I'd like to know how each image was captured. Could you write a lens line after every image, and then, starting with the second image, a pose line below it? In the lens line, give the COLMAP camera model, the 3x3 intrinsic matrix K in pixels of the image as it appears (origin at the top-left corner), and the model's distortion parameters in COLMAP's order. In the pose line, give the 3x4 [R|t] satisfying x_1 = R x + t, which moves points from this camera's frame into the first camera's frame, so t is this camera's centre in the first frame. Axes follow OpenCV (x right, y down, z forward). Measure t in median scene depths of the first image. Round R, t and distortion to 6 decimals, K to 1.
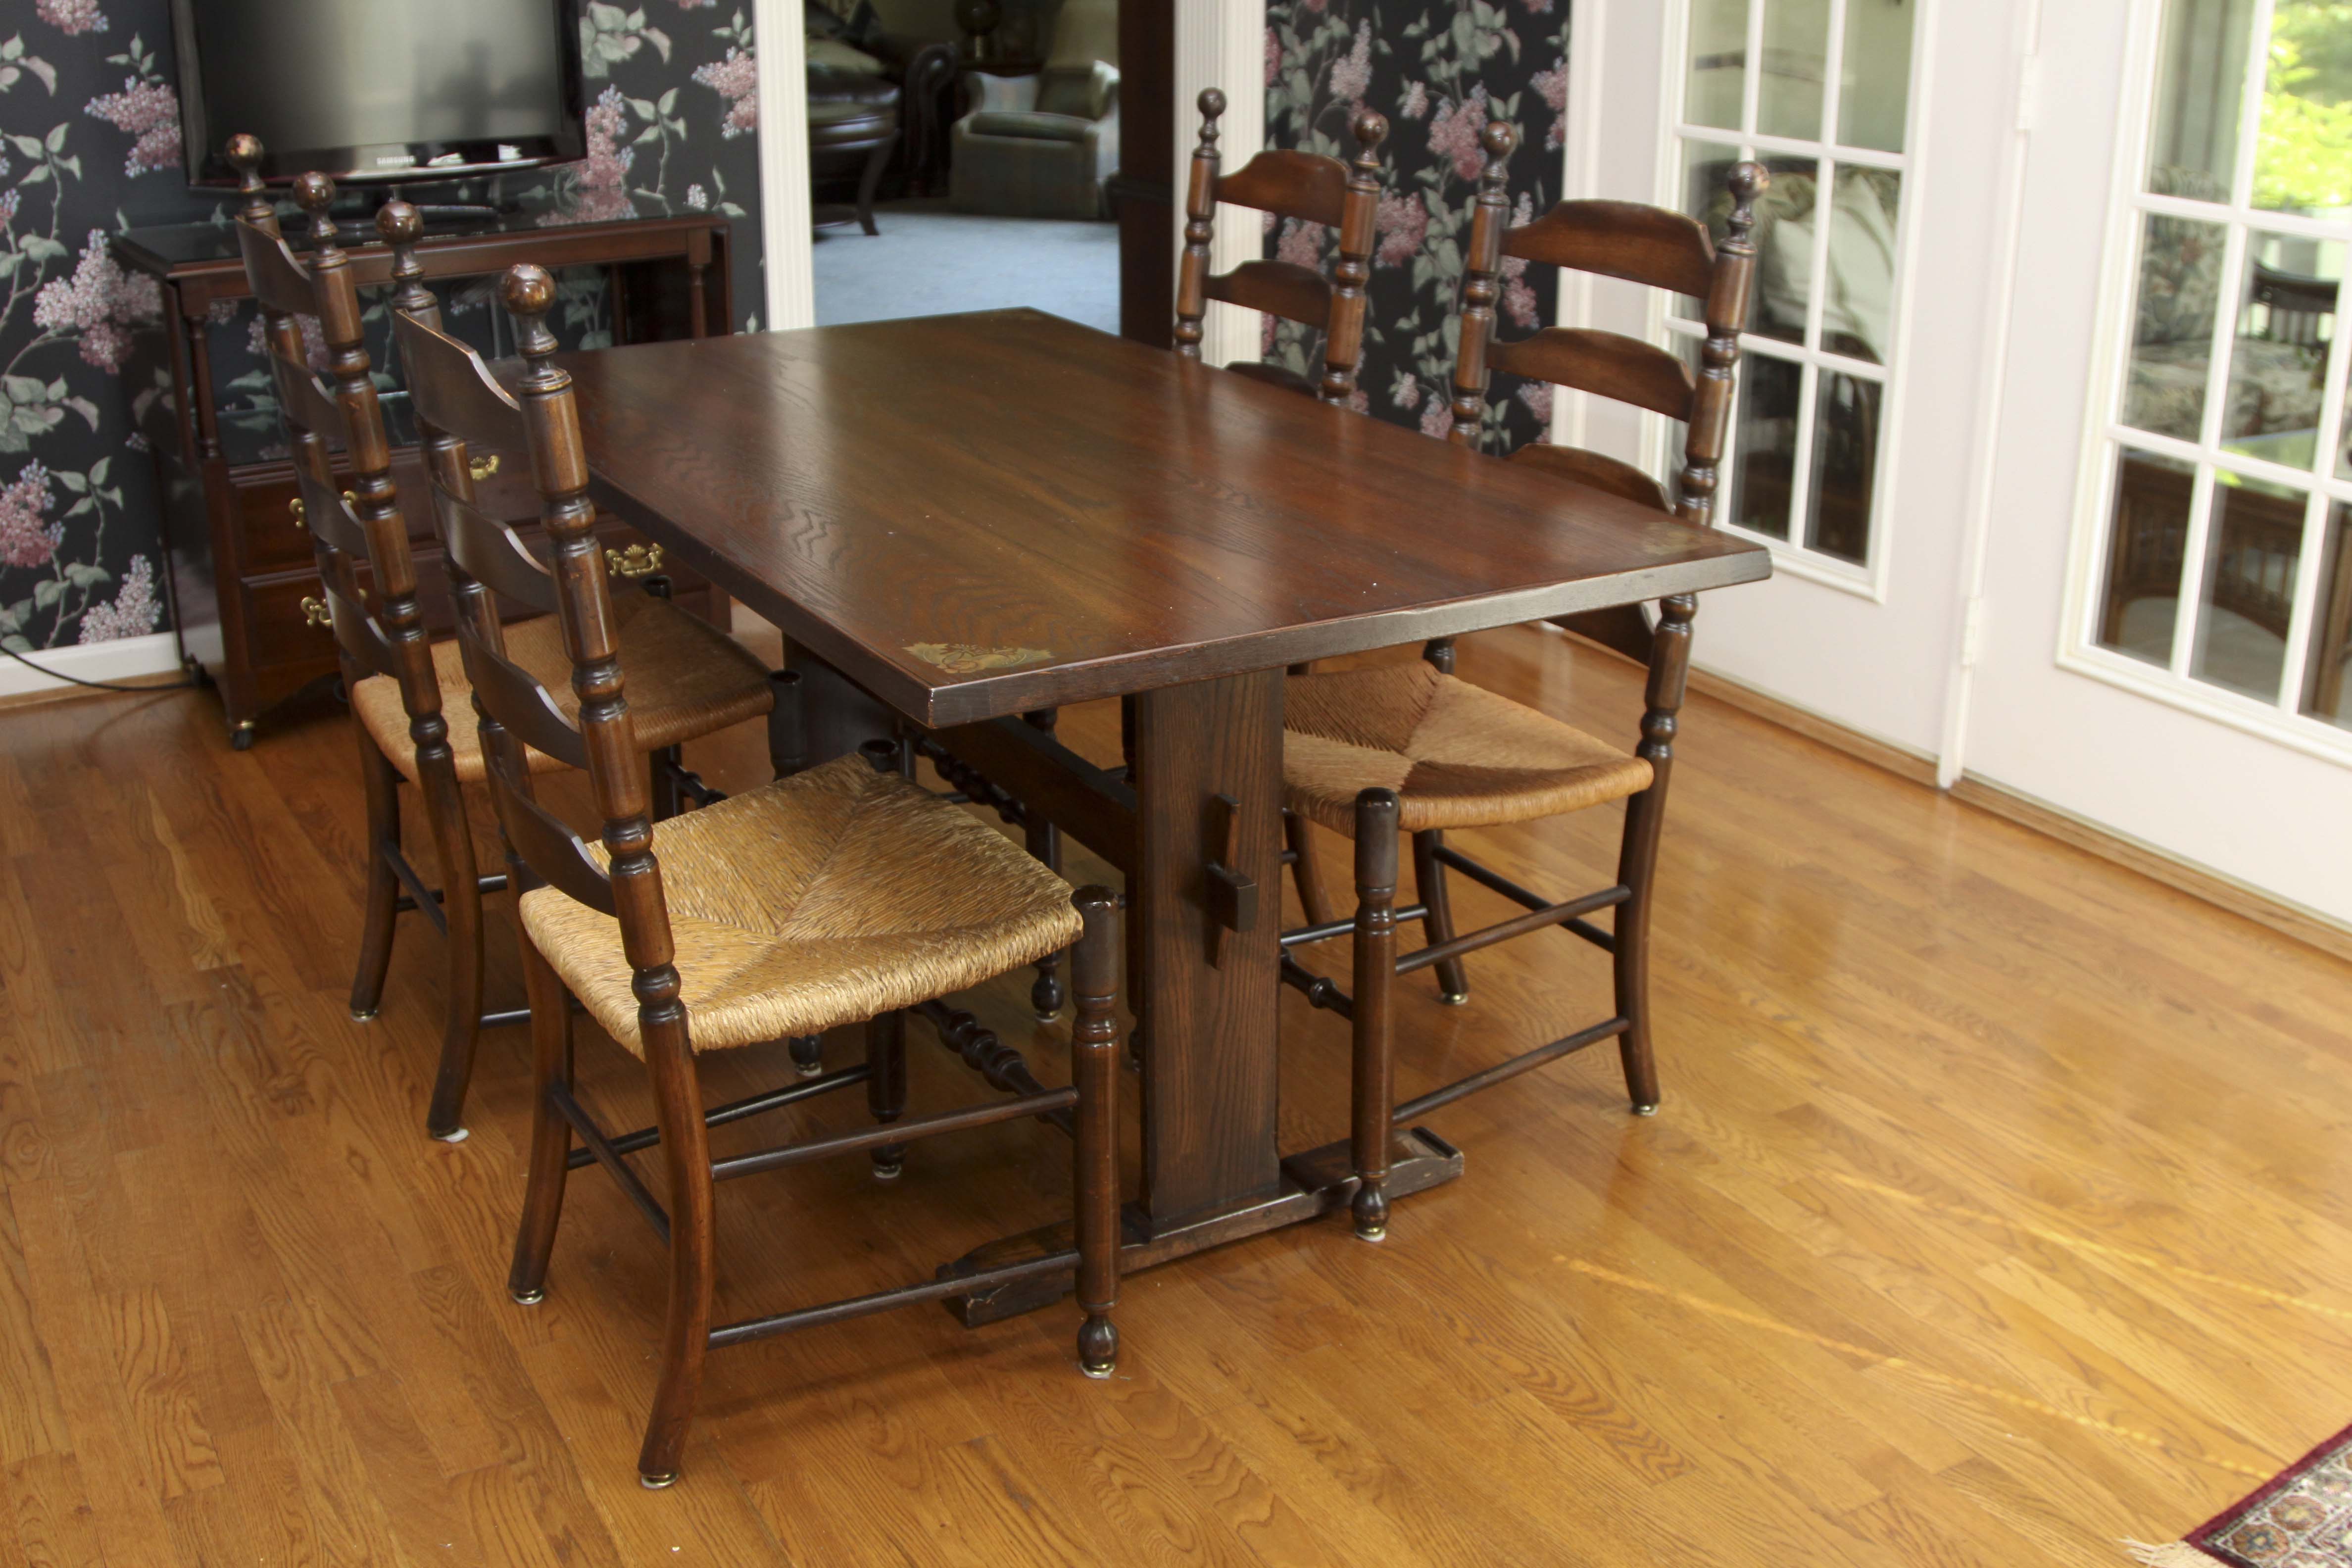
lens RADIAL K [[2525.2, 0, 1176.0], [0, 2525.2, 784.0], [0, 0, 1]] dist [-0.132817, 0.087871]
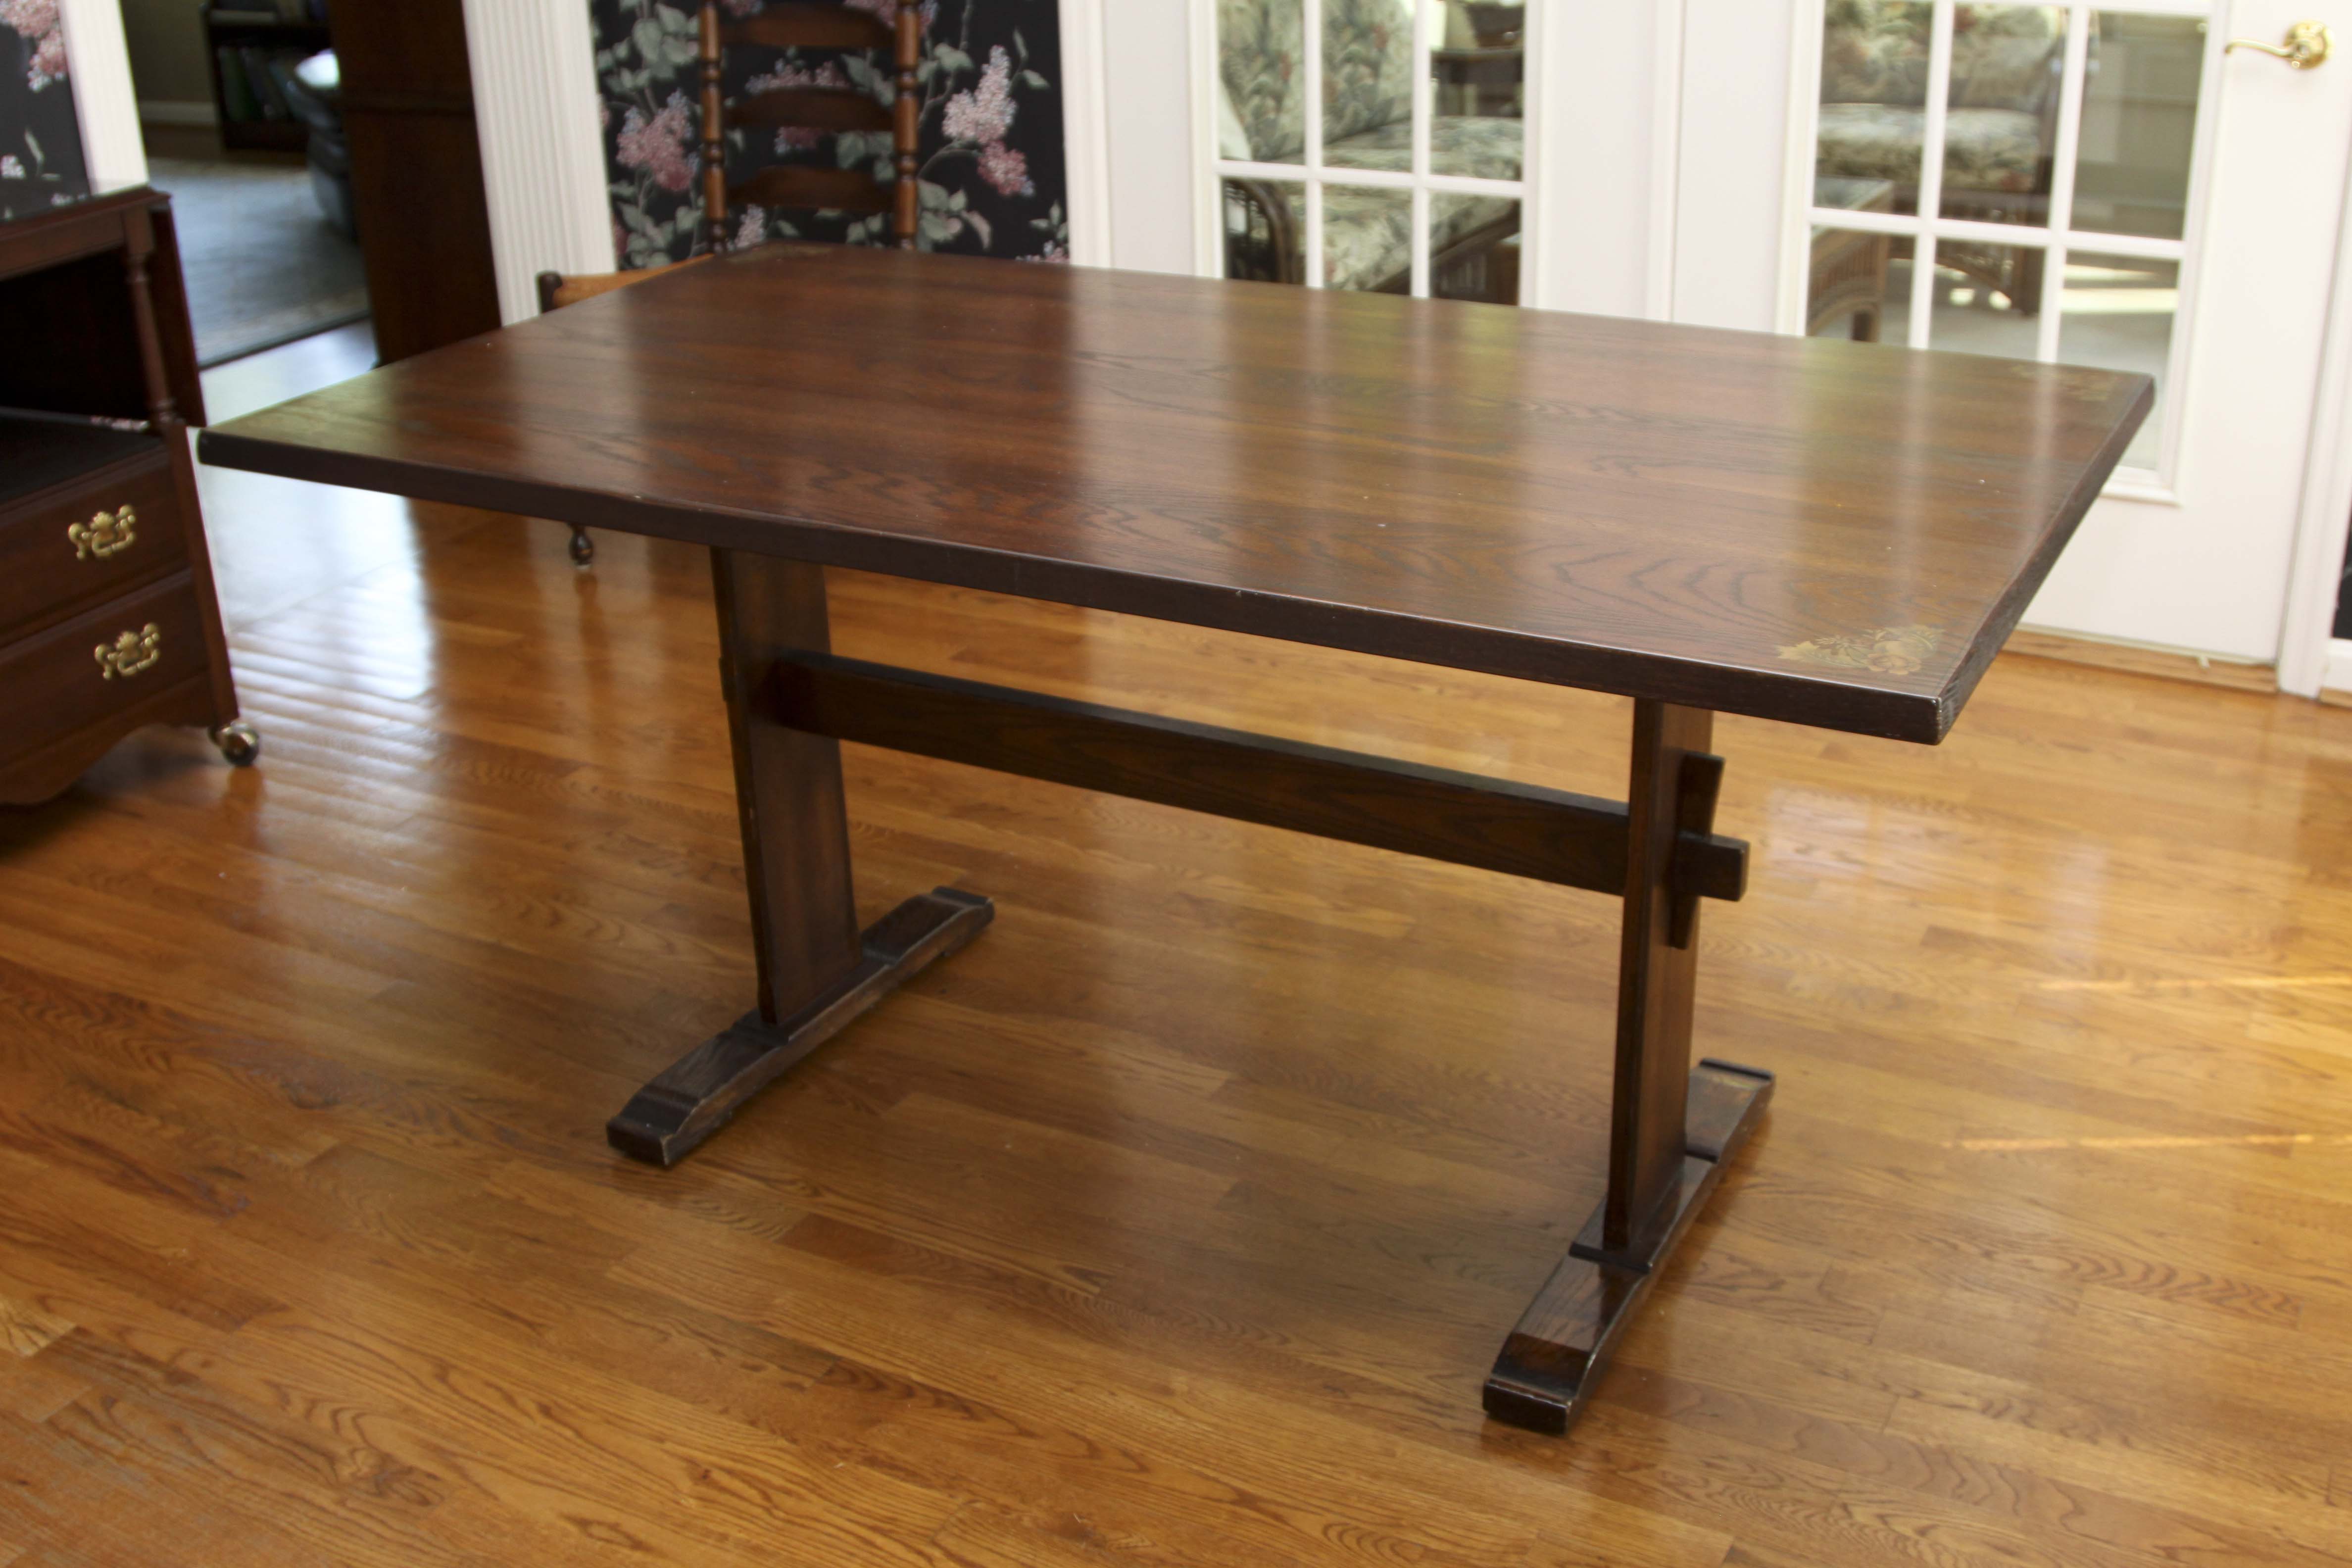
lens RADIAL K [[2519.7, 0, 1183.9], [0, 2519.7, 790.2], [0, 0, 1]] dist [-0.131197, 0.078343]
pose [[0.850418, -0.237157, 0.469624, -0.418775], [0.208149, 0.971471, 0.113661, -0.091329], [-0.483181, 0.001092, 0.875520, 0.257235]]
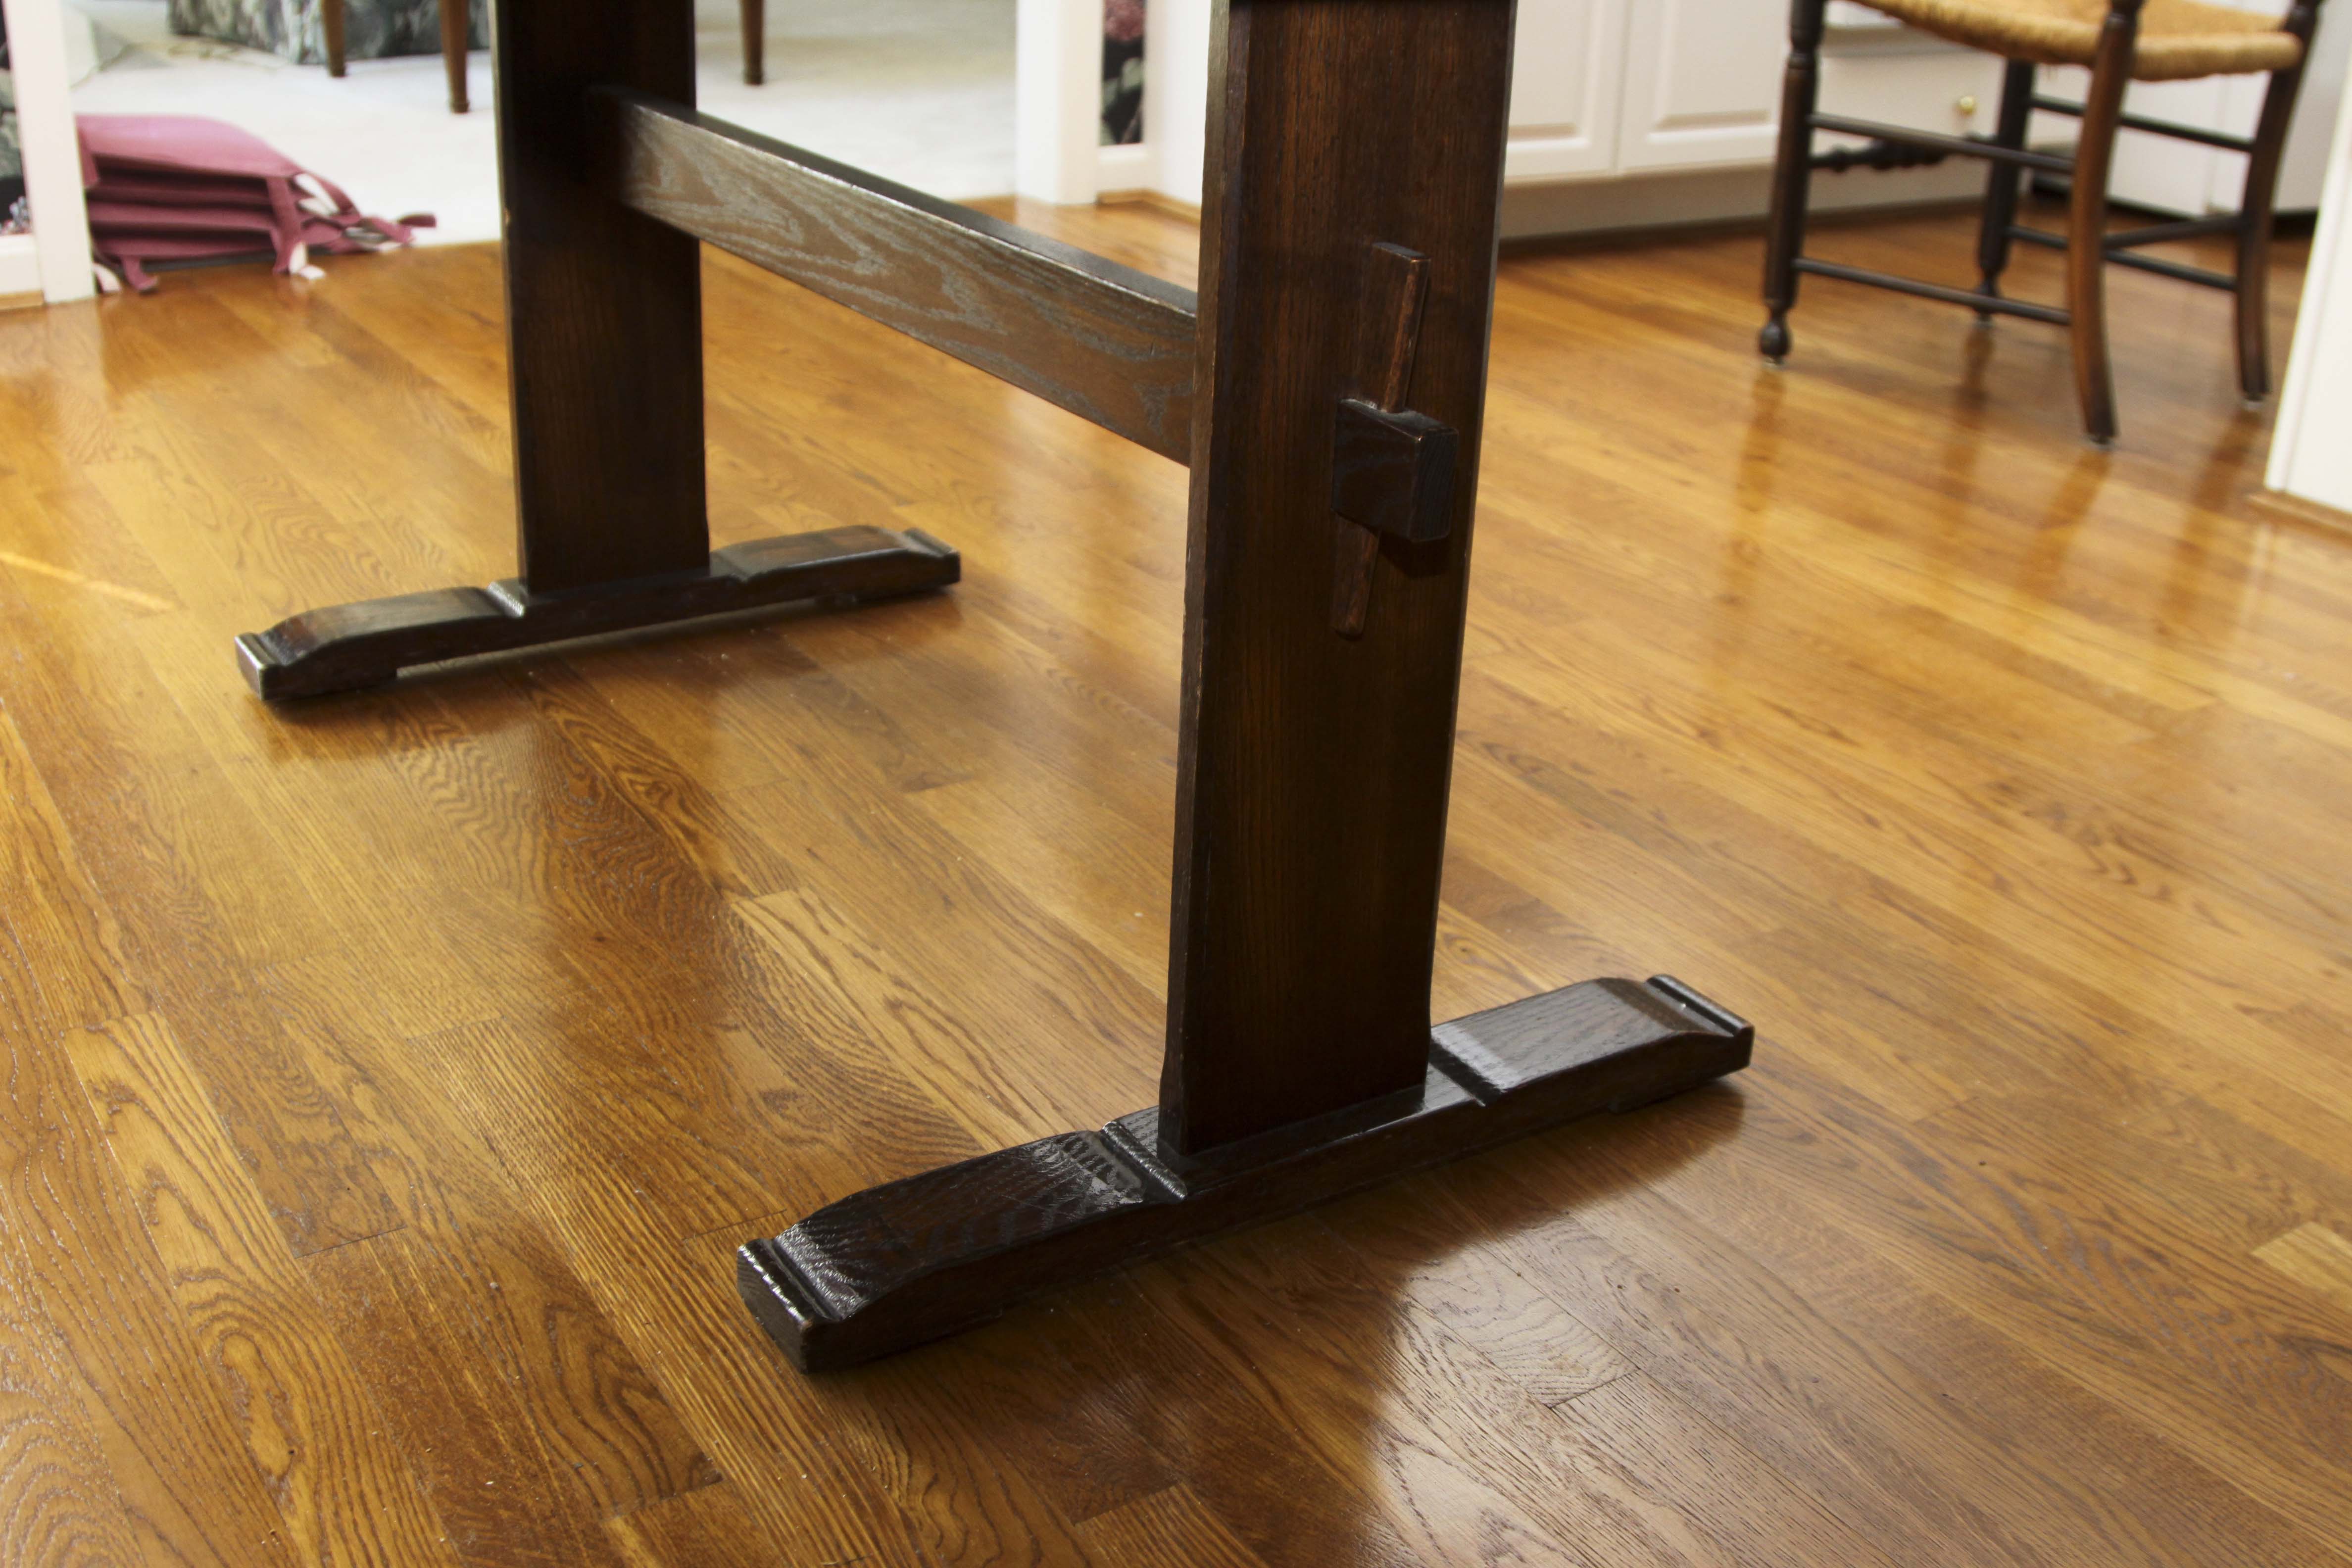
lens RADIAL K [[2505.2, 0, 1205.2], [0, 2505.2, 791.6], [0, 0, 1]] dist [-0.143782, 0.081653]
pose [[-0.996564, -0.007734, -0.082468, -0.088635], [-0.062996, 0.717219, 0.693995, -0.275221], [0.053780, 0.696805, -0.715242, 1.333286]]
